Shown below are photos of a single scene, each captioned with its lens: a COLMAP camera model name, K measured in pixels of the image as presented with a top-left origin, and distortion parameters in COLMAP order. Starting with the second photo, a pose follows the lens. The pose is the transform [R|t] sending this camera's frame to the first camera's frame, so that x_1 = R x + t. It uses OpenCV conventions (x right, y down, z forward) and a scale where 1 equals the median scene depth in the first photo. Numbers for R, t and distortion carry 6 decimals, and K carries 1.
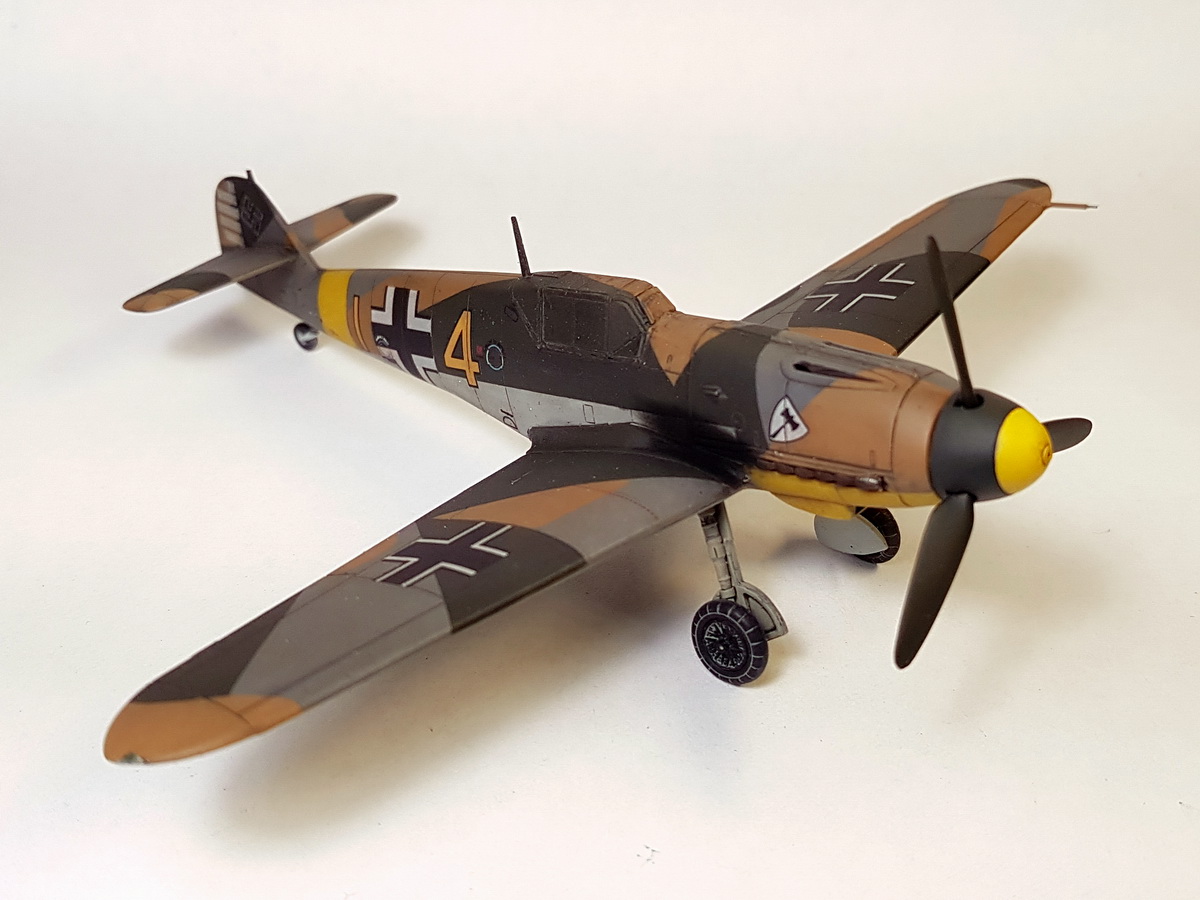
lens RADIAL K [[912.4, 0, 600.0], [0, 912.4, 450.0], [0, 0, 1]] dist [0.003169, -0.002062]
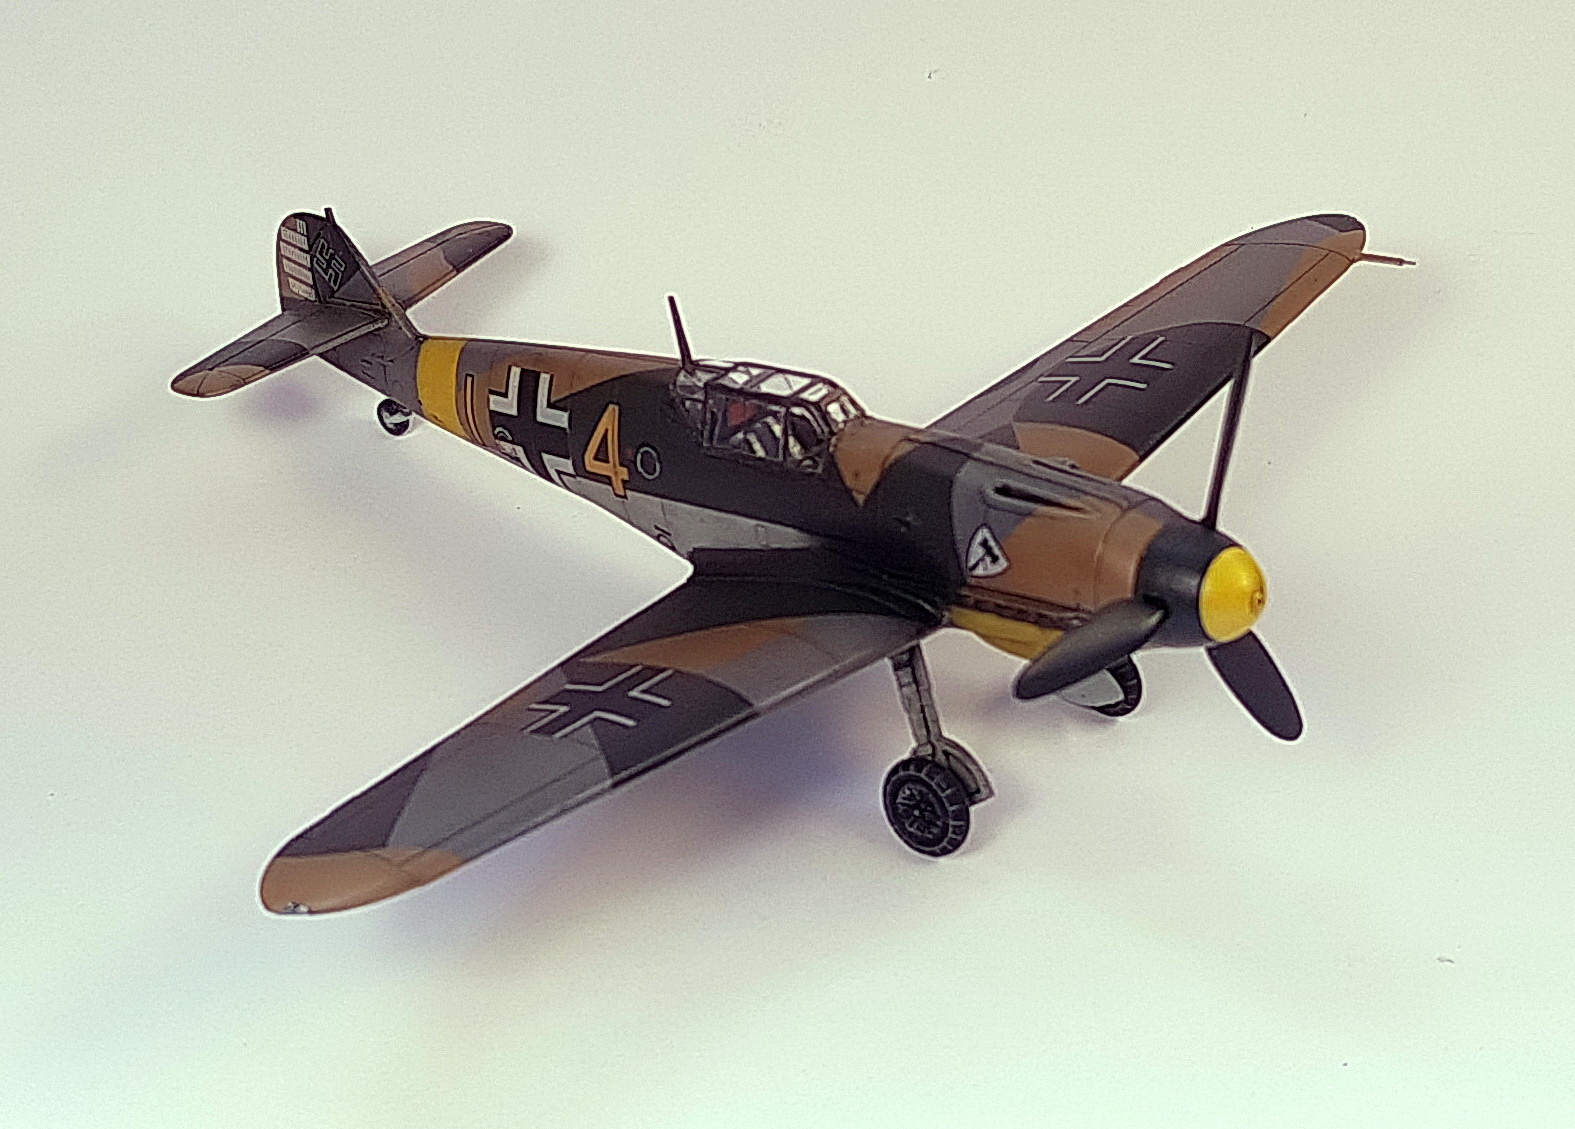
lens RADIAL K [[1377.5, 0, 787.5], [0, 1377.5, 564.5], [0, 0, 1]] dist [0.000985, 0.003049]
pose [[0.999993, 0.003731, 0.001007, 0.009848], [-0.003742, 0.999923, 0.011817, -0.029015], [-0.000963, -0.011821, 0.999930, -0.268332]]
